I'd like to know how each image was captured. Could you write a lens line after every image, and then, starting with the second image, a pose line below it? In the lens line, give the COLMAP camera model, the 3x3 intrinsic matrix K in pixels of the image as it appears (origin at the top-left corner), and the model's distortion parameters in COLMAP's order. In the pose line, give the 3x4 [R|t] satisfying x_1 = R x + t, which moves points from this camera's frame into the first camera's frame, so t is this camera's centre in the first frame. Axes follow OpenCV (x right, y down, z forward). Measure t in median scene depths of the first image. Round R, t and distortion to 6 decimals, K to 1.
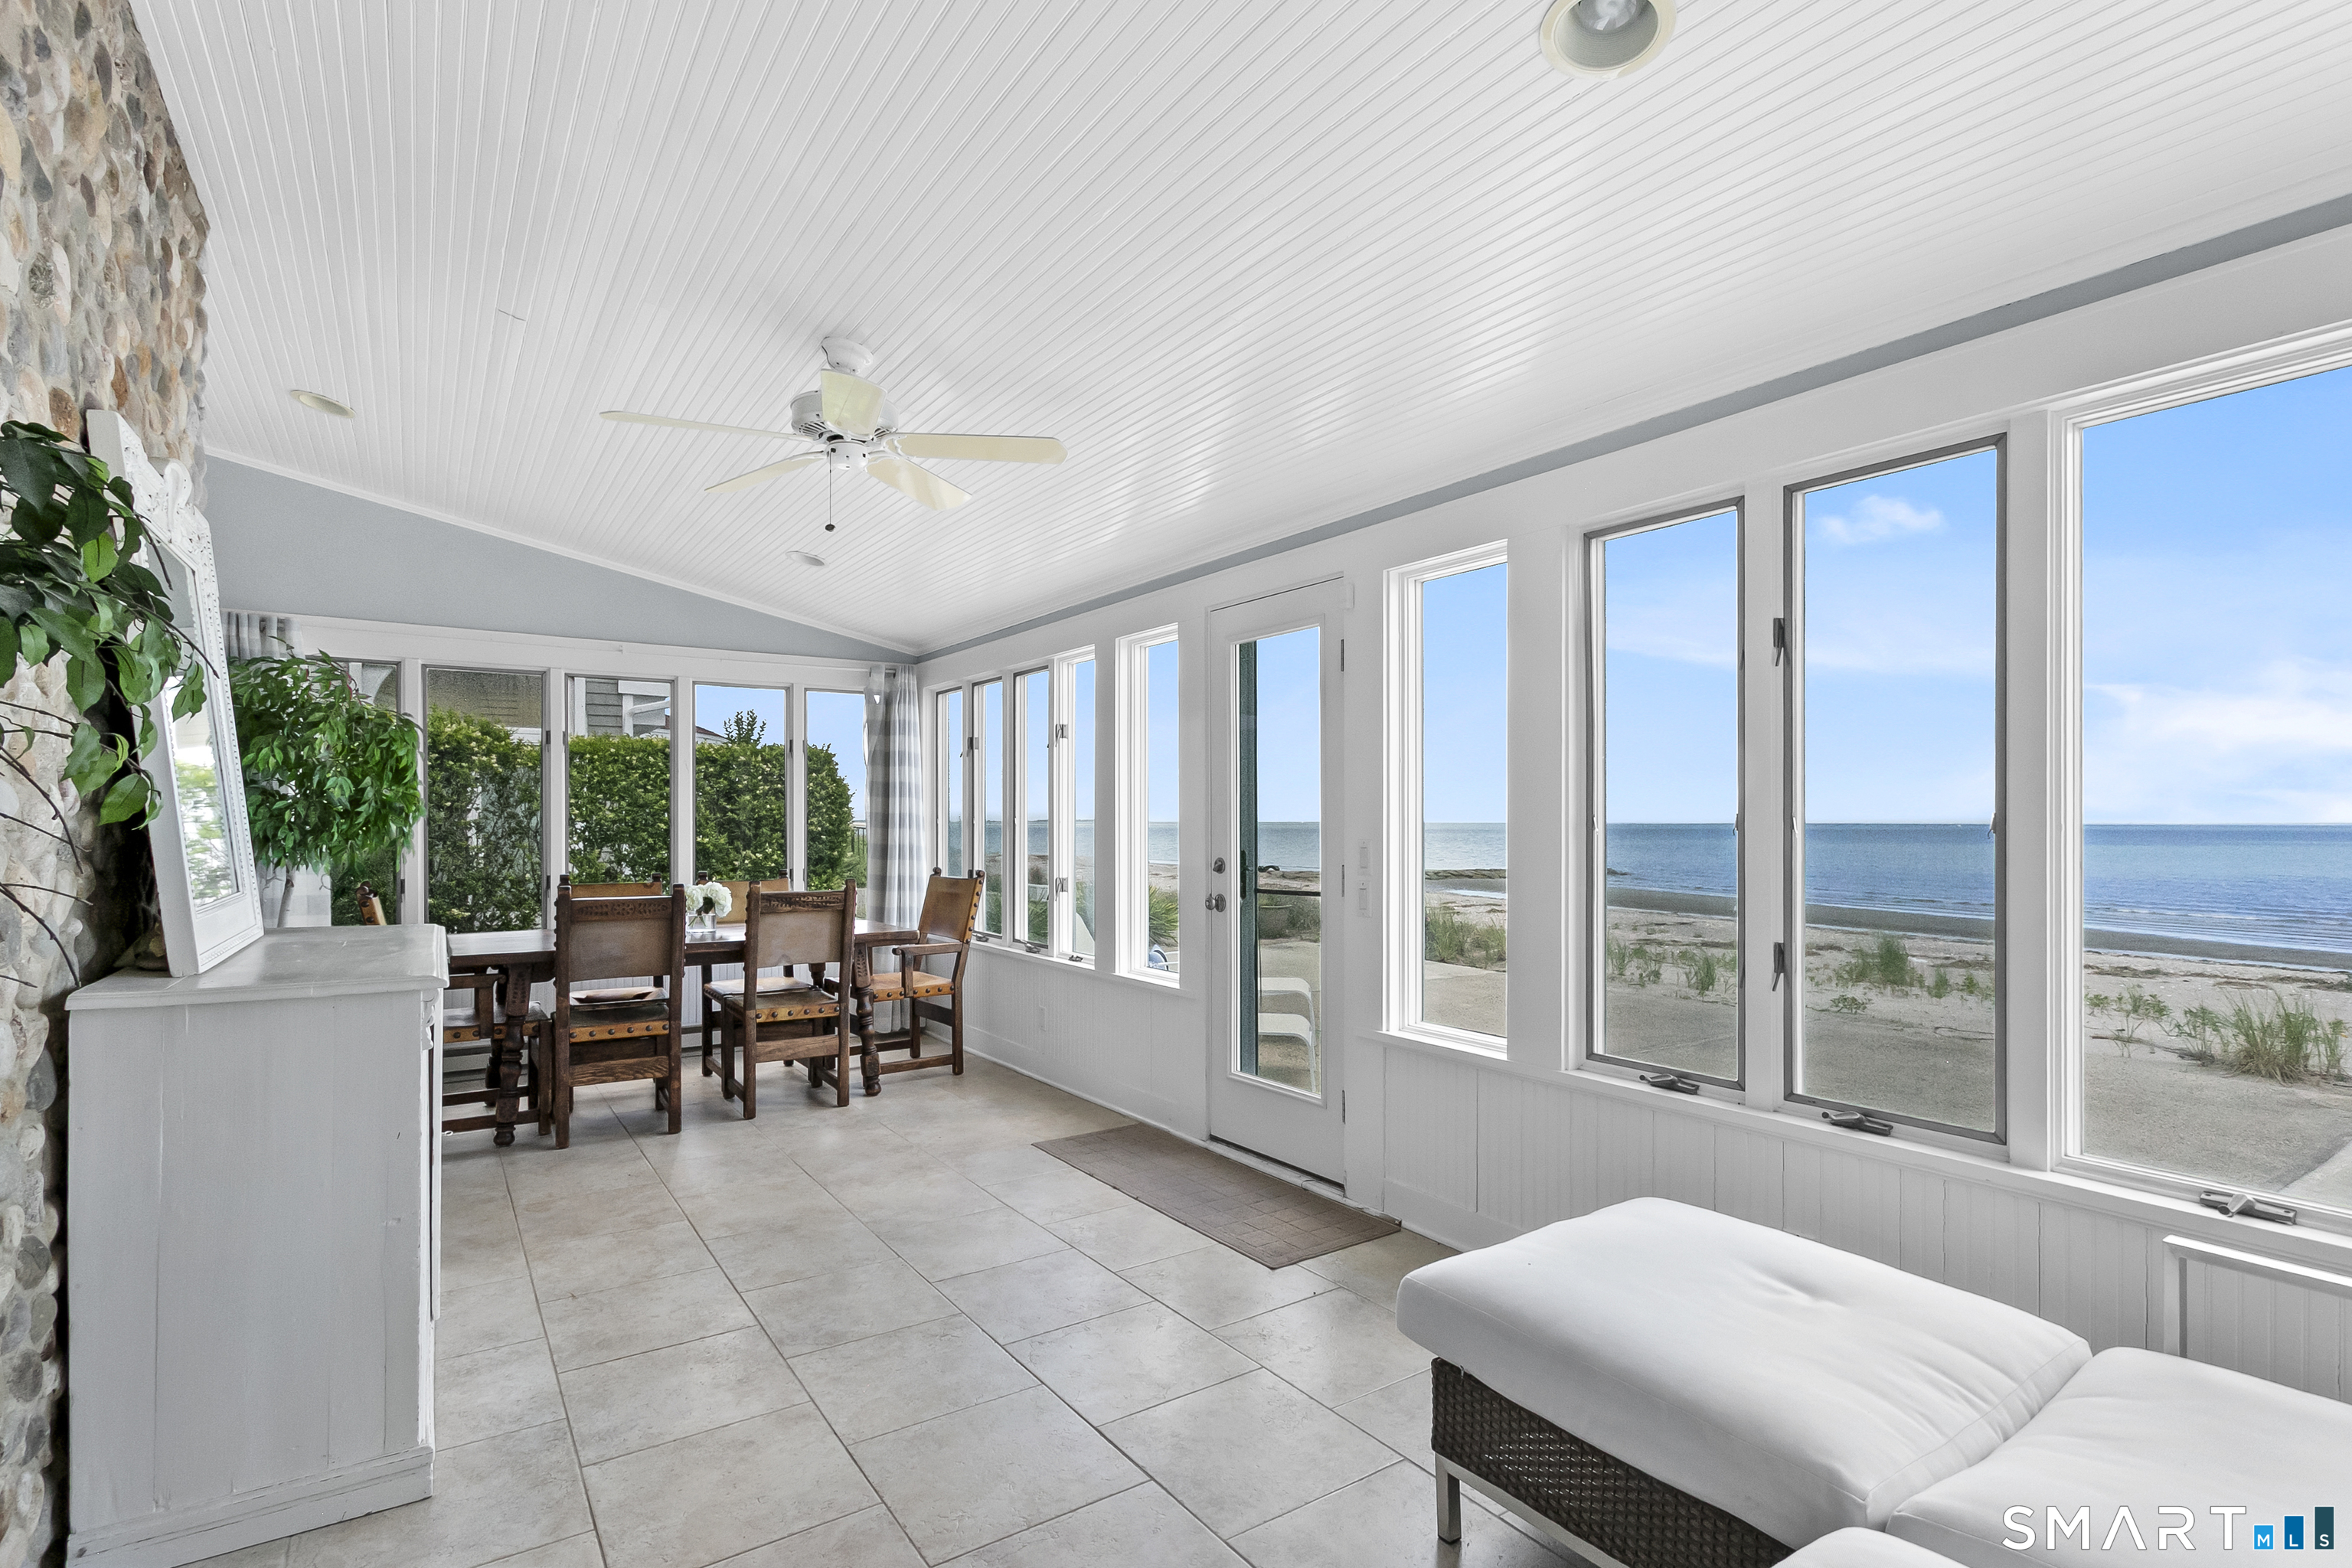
lens RADIAL K [[1131.2, 0, 1178.2], [0, 1131.2, 819.5], [0, 0, 1]] dist [0.001595, 0.000282]
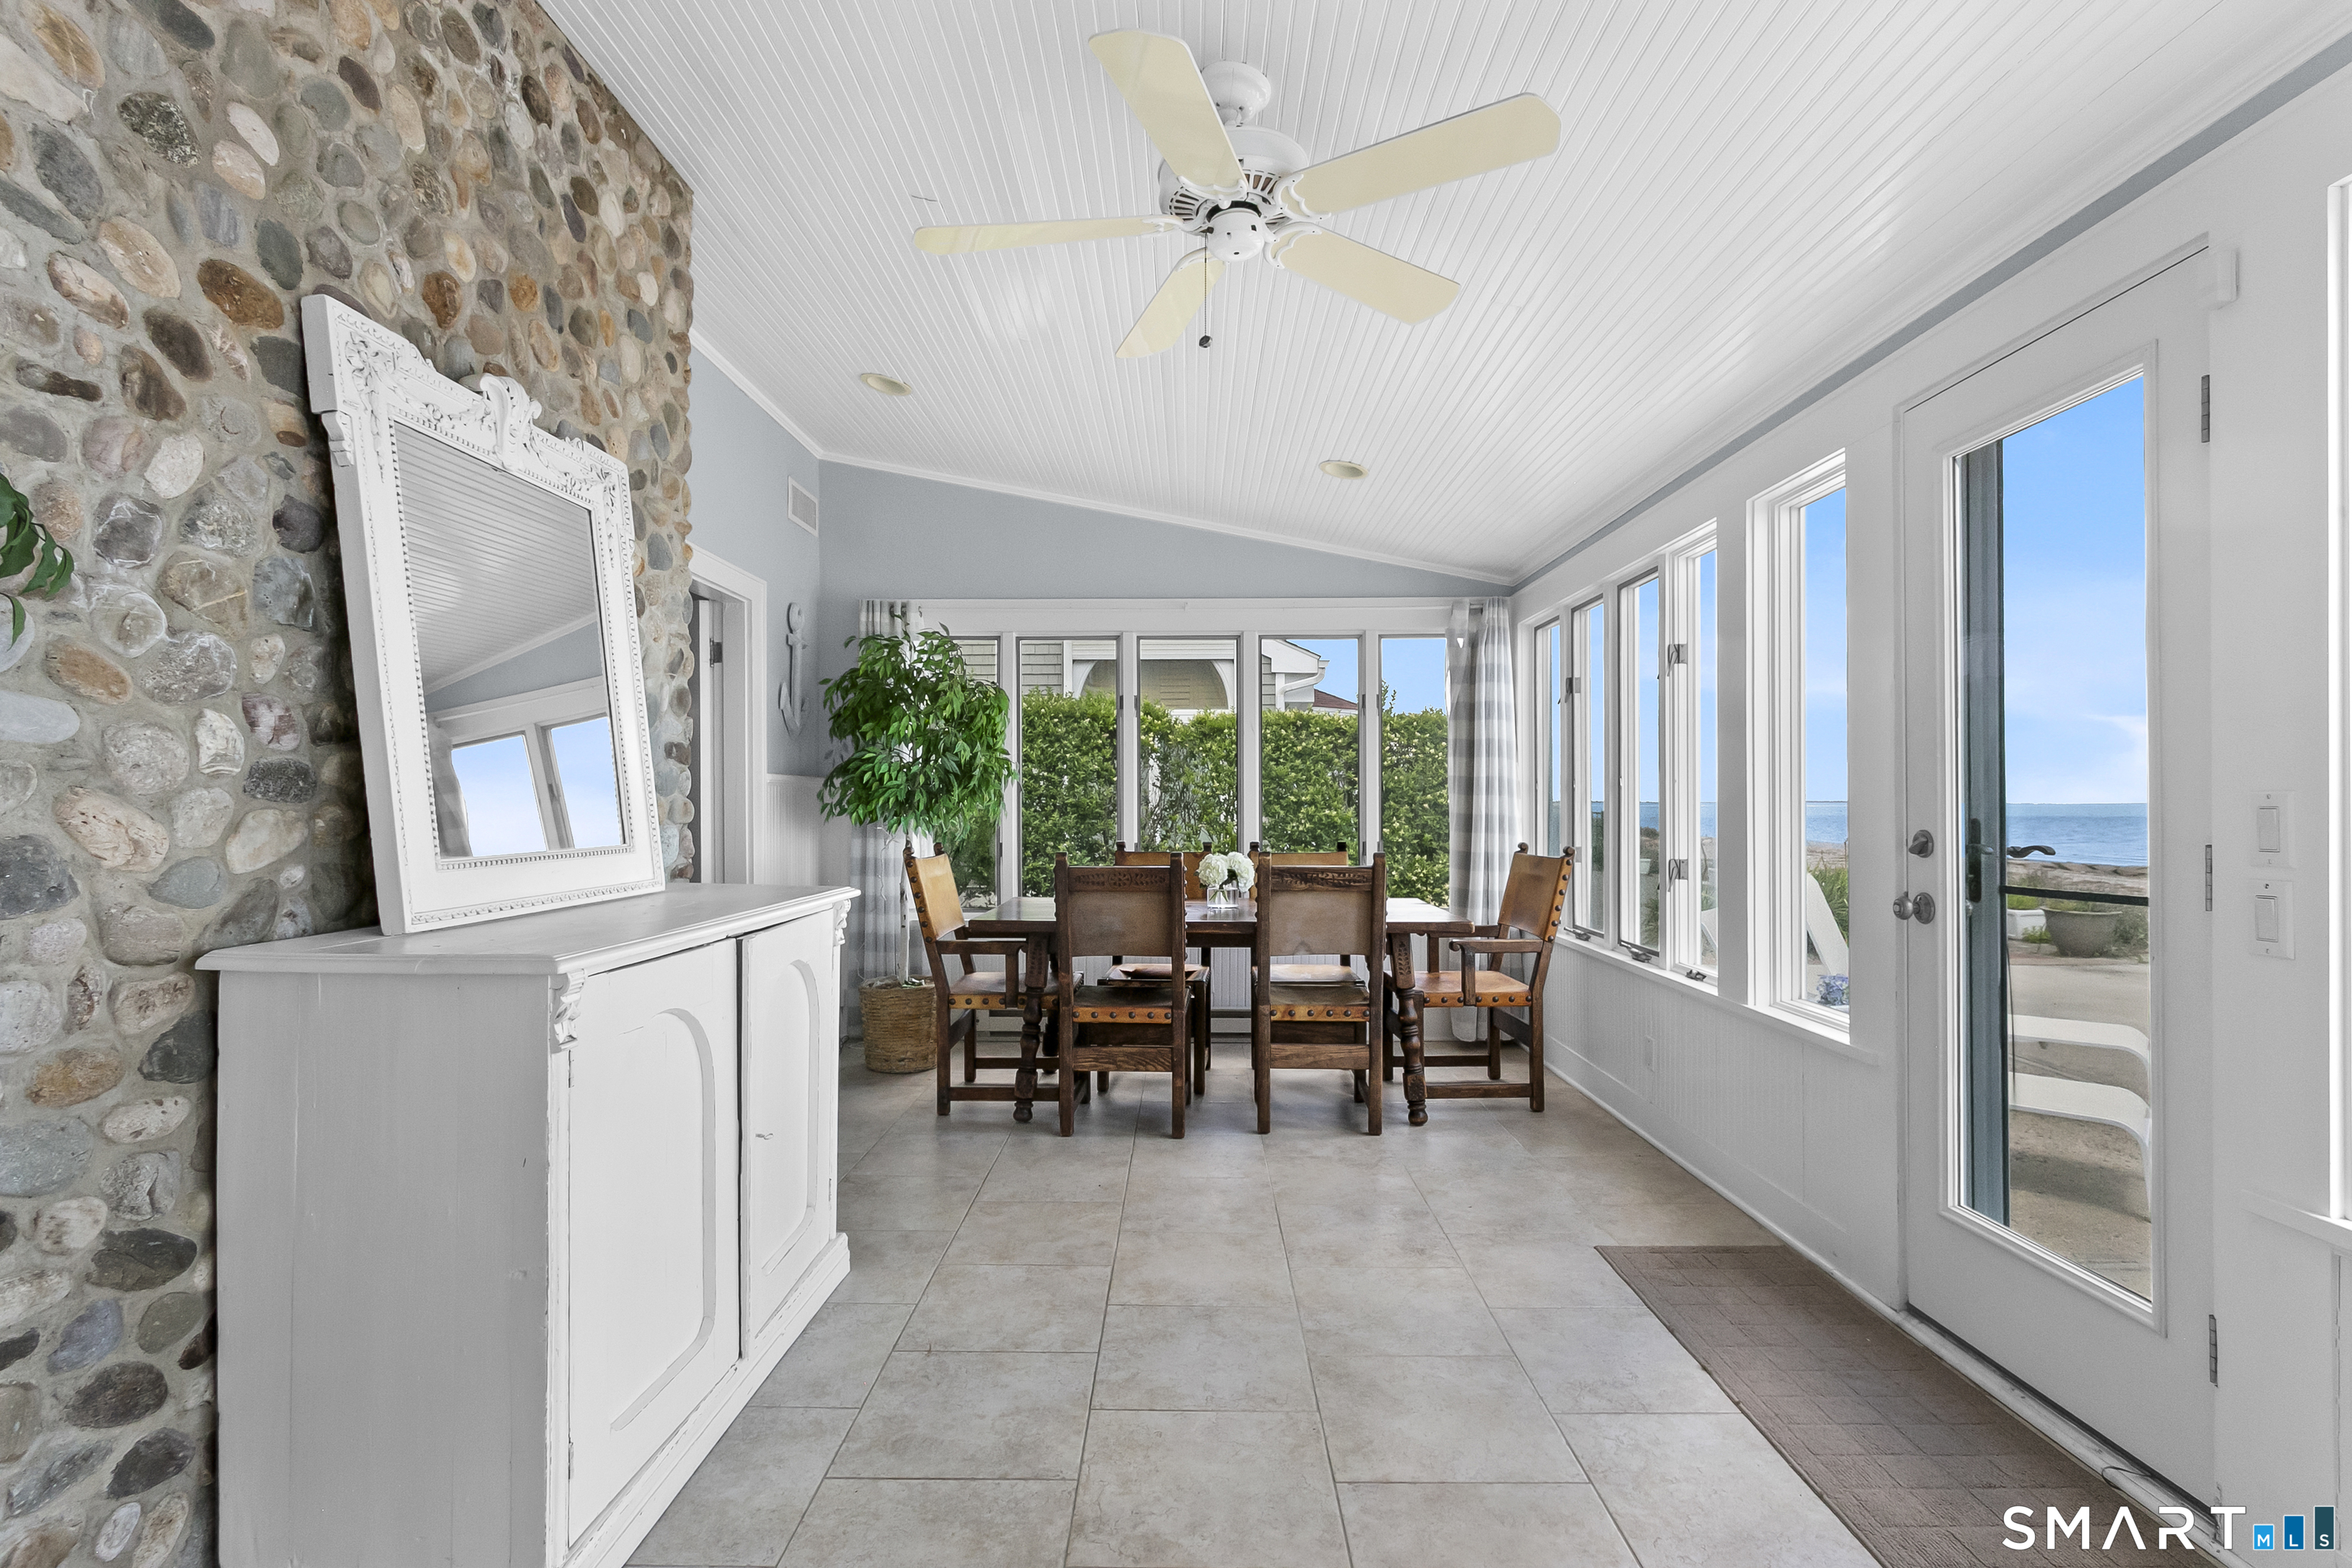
lens RADIAL K [[1117.9, 0, 1176.5], [0, 1117.9, 796.6], [0, 0, 1]] dist [0.001958, 0.001216]
pose [[0.822536, -0.002659, -0.568706, 0.042835], [0.000335, 0.999991, -0.004191, 0.016708], [0.568713, 0.003257, 0.822530, 0.274387]]
